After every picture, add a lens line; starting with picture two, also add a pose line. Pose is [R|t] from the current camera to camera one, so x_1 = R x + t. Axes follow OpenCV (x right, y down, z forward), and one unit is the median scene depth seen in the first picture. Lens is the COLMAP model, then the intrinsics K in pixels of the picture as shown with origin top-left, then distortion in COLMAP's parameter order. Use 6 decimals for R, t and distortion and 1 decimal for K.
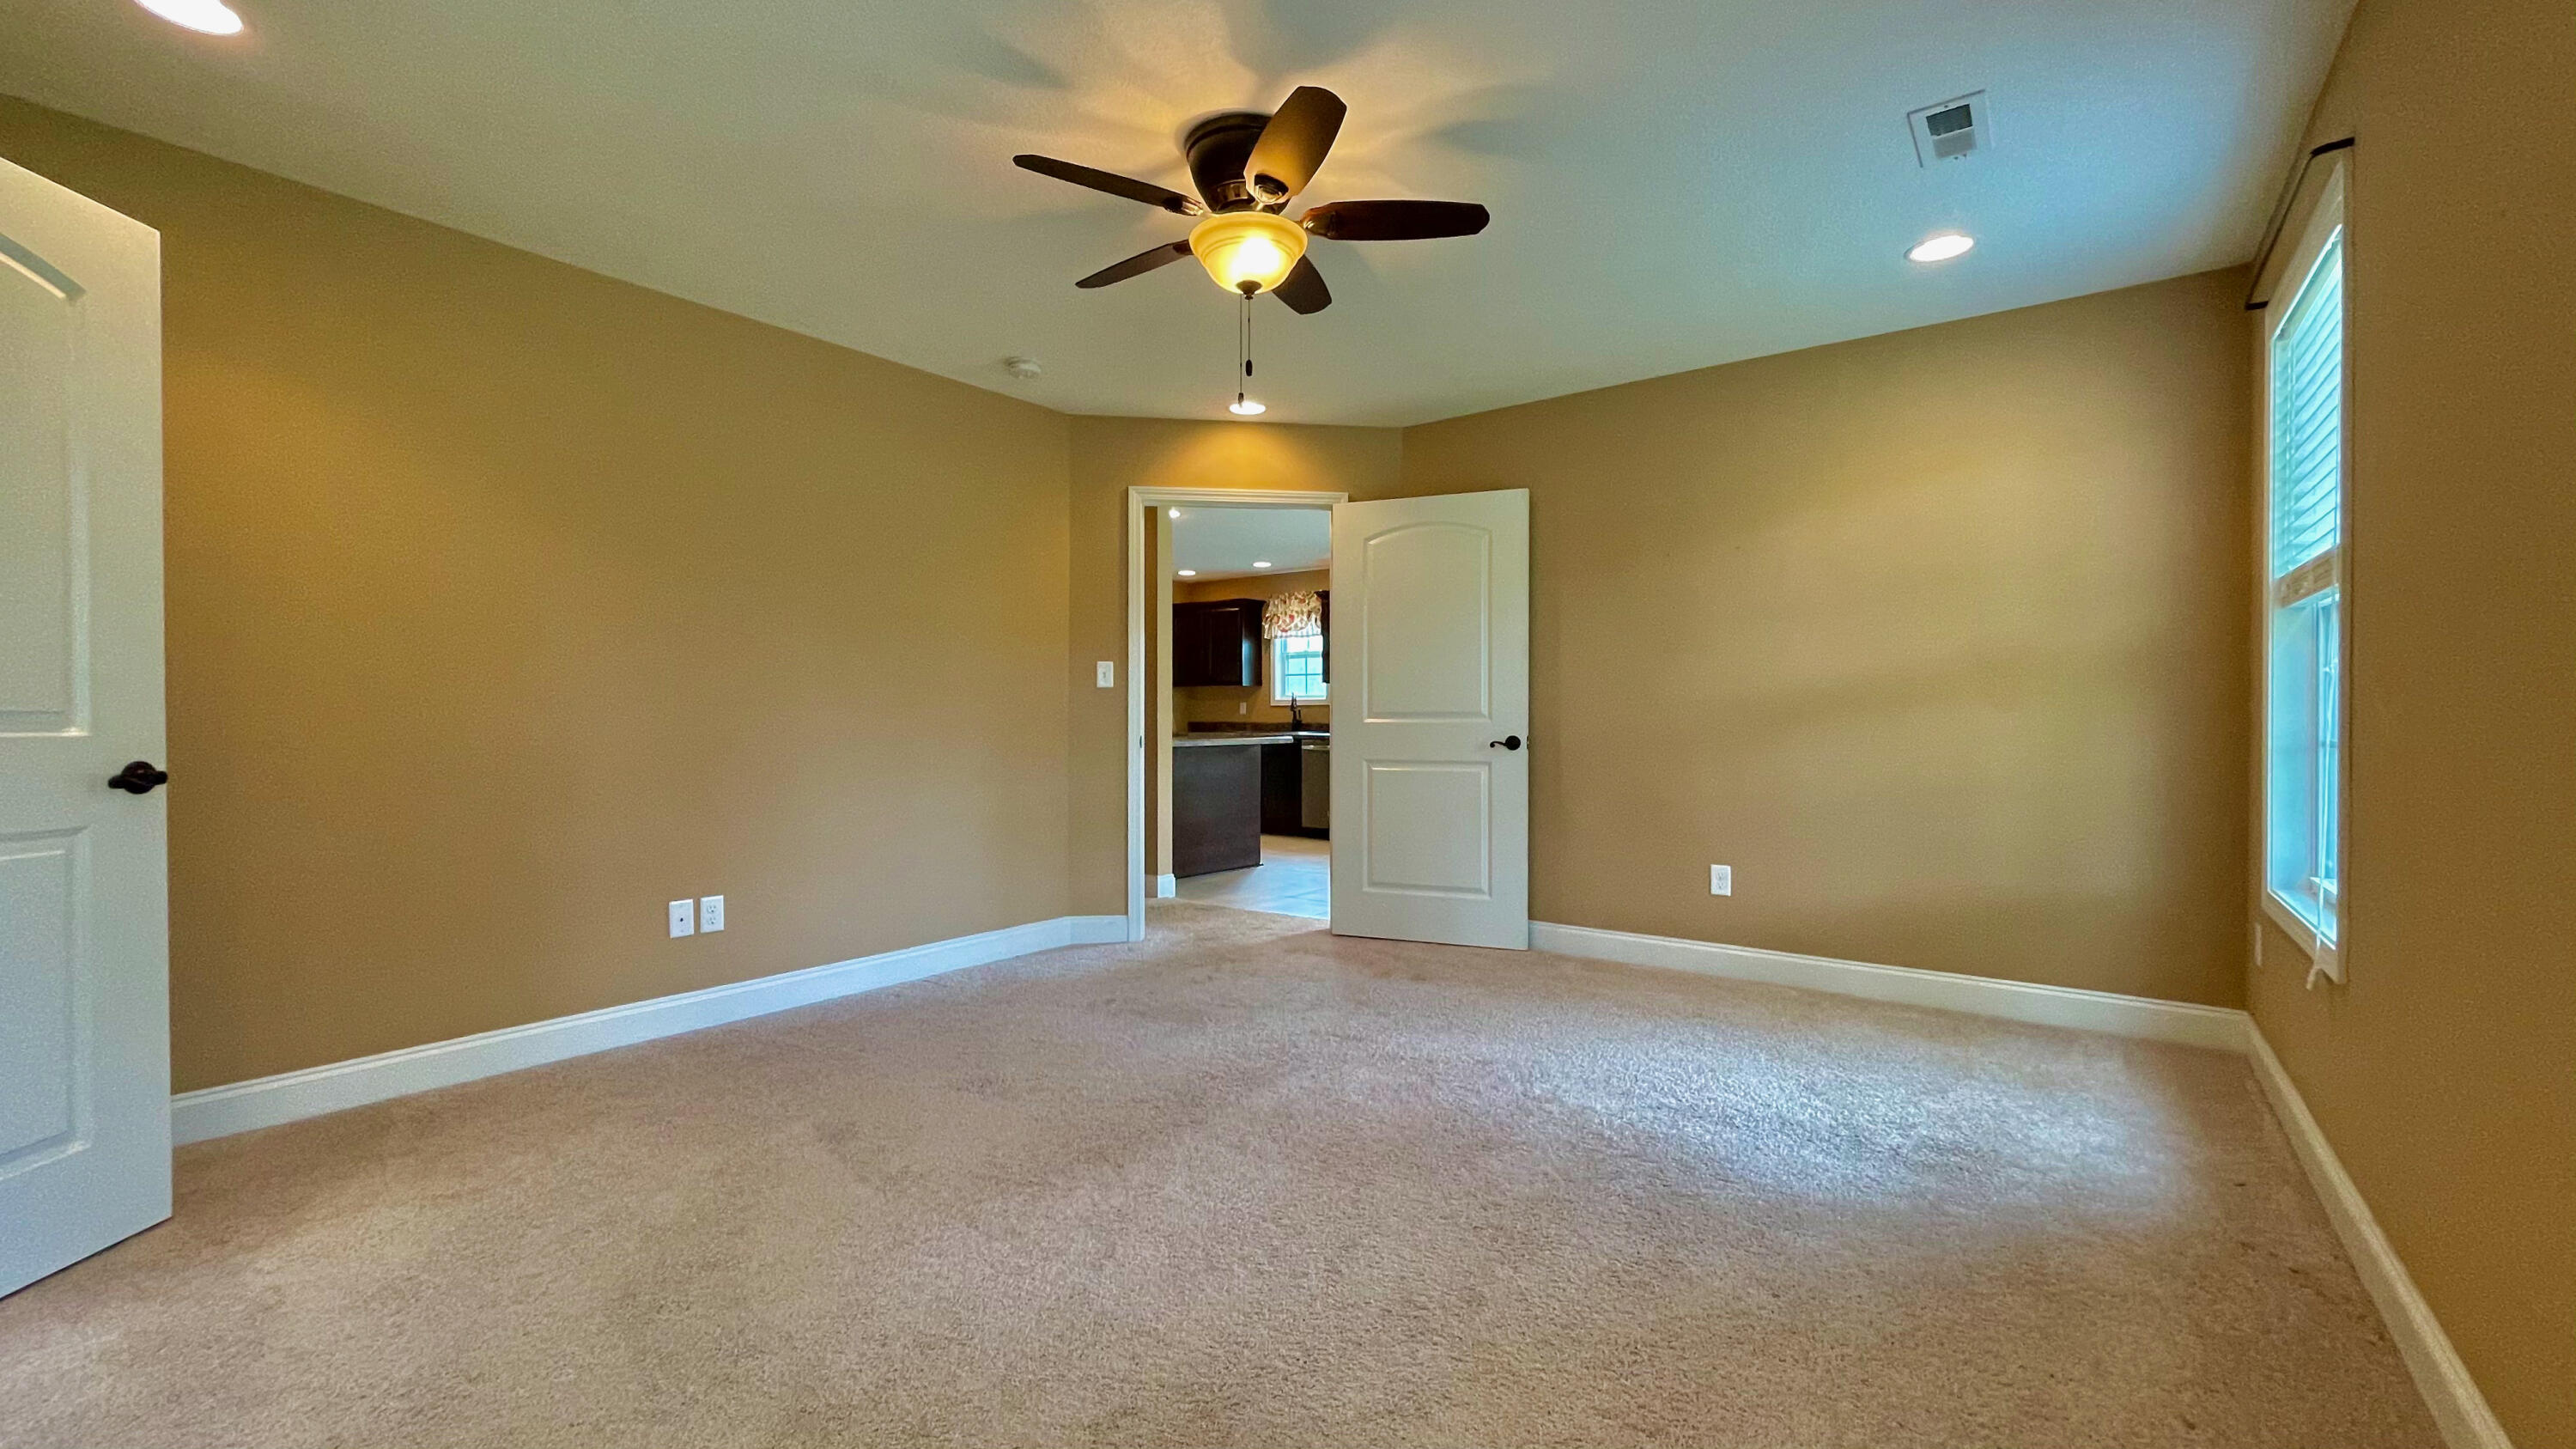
lens RADIAL K [[1049.6, 0, 1284.7], [0, 1049.6, 723.1], [0, 0, 1]] dist [-0.000758, -0.000606]
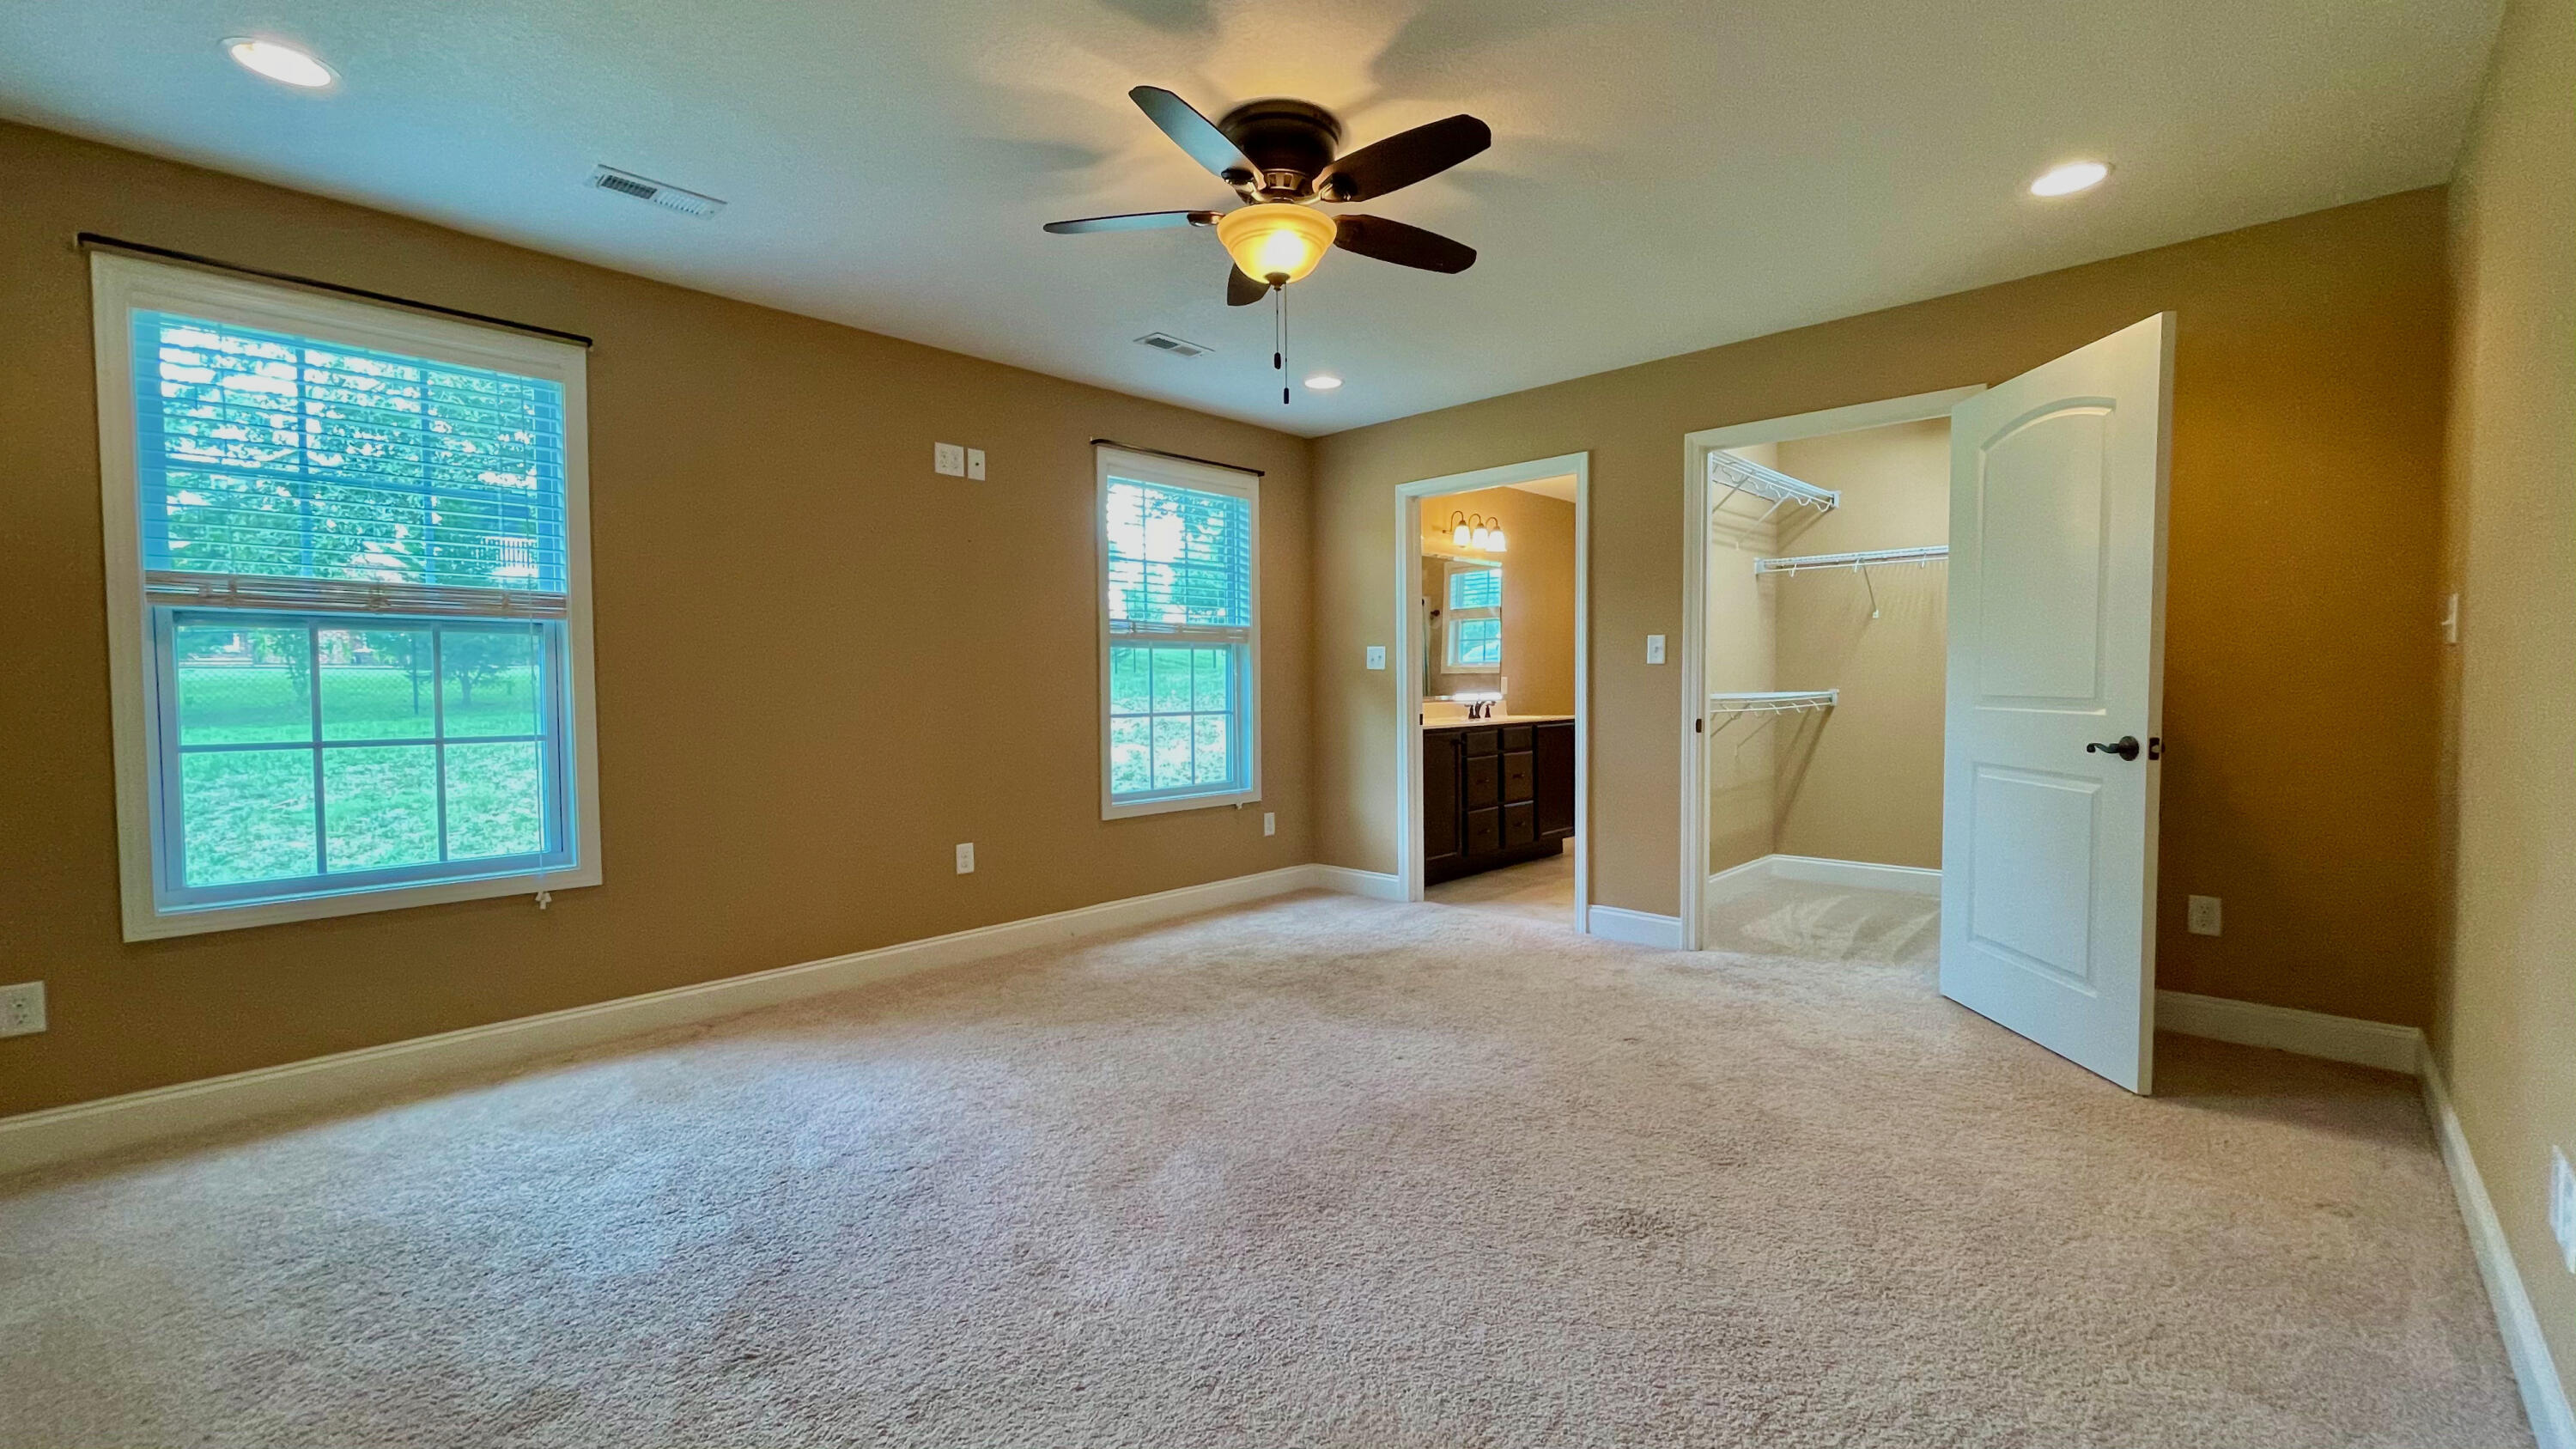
lens RADIAL K [[1049.6, 0, 1284.7], [0, 1049.6, 723.1], [0, 0, 1]] dist [-0.000758, -0.000606]
pose [[-0.992943, 0.006313, 0.118423, -0.118862], [0.011504, 0.999000, 0.043206, -0.028449], [-0.118032, 0.044264, -0.992023, 1.464079]]
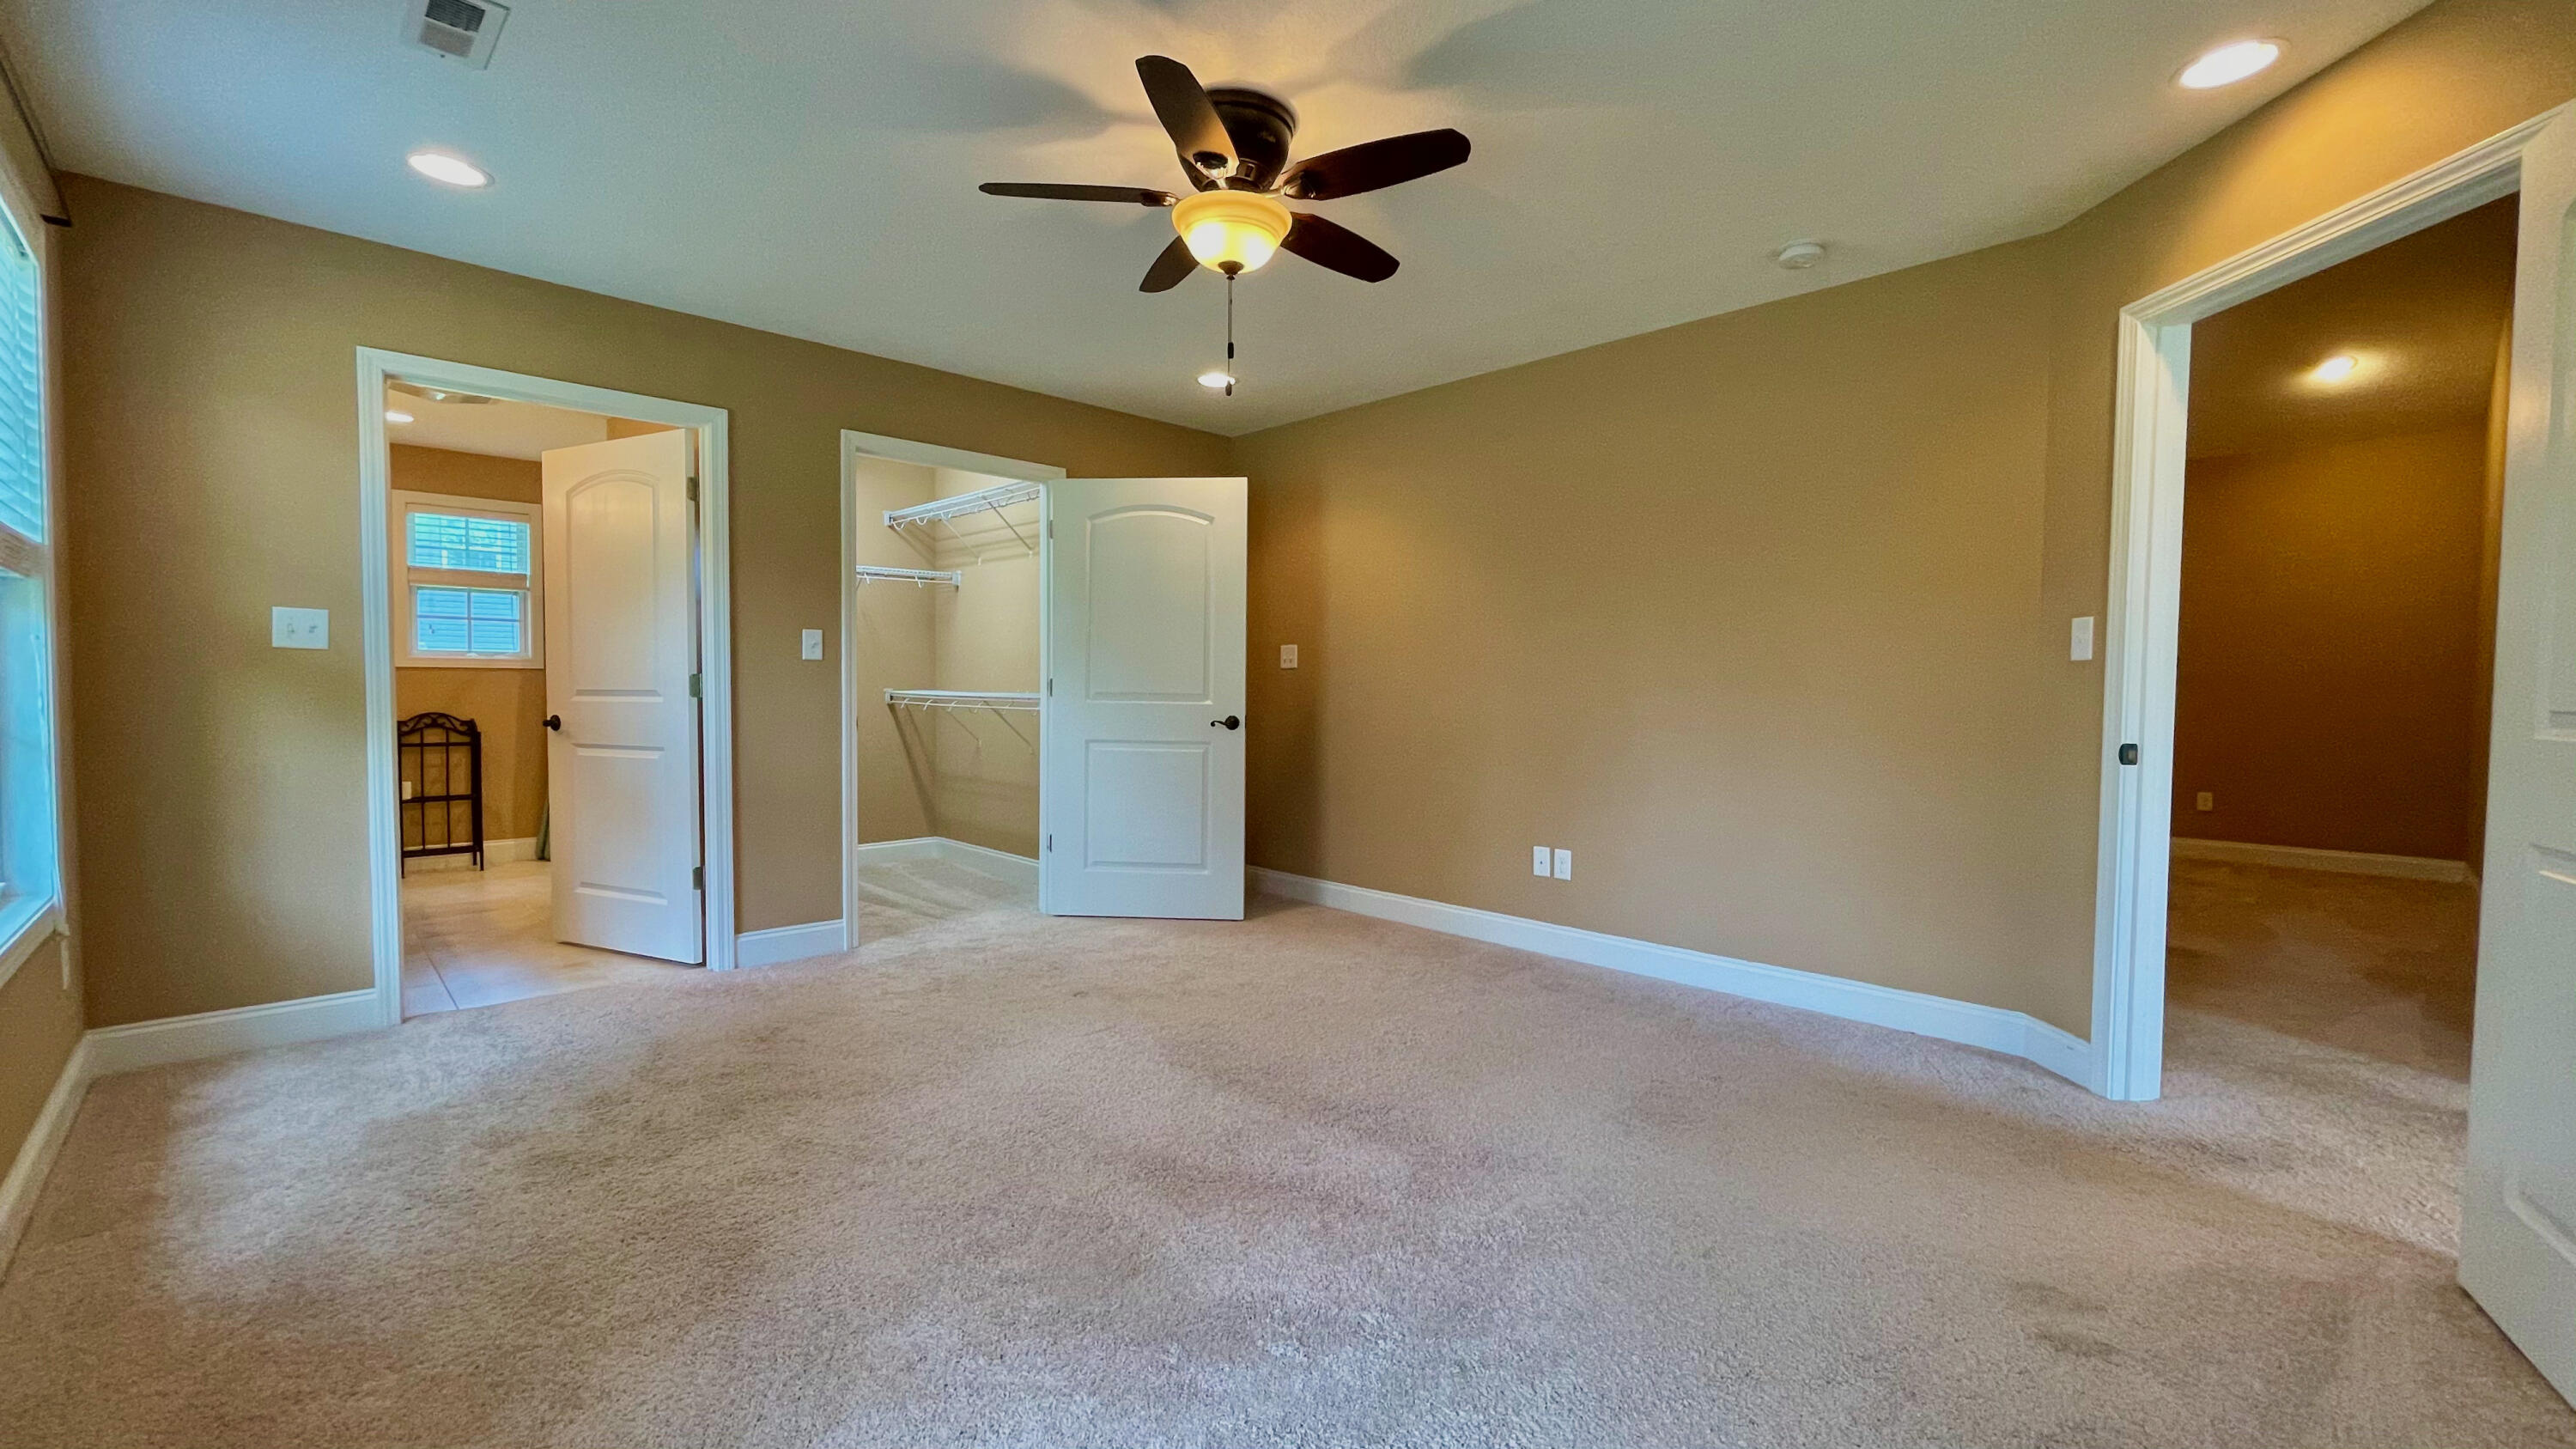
lens RADIAL K [[1049.6, 0, 1284.7], [0, 1049.6, 723.1], [0, 0, 1]] dist [-0.000758, -0.000606]
pose [[-0.155137, 0.035351, -0.987260, 0.686840], [-0.012941, 0.999201, 0.037813, -0.020207], [0.987808, 0.018643, -0.154556, 0.881898]]
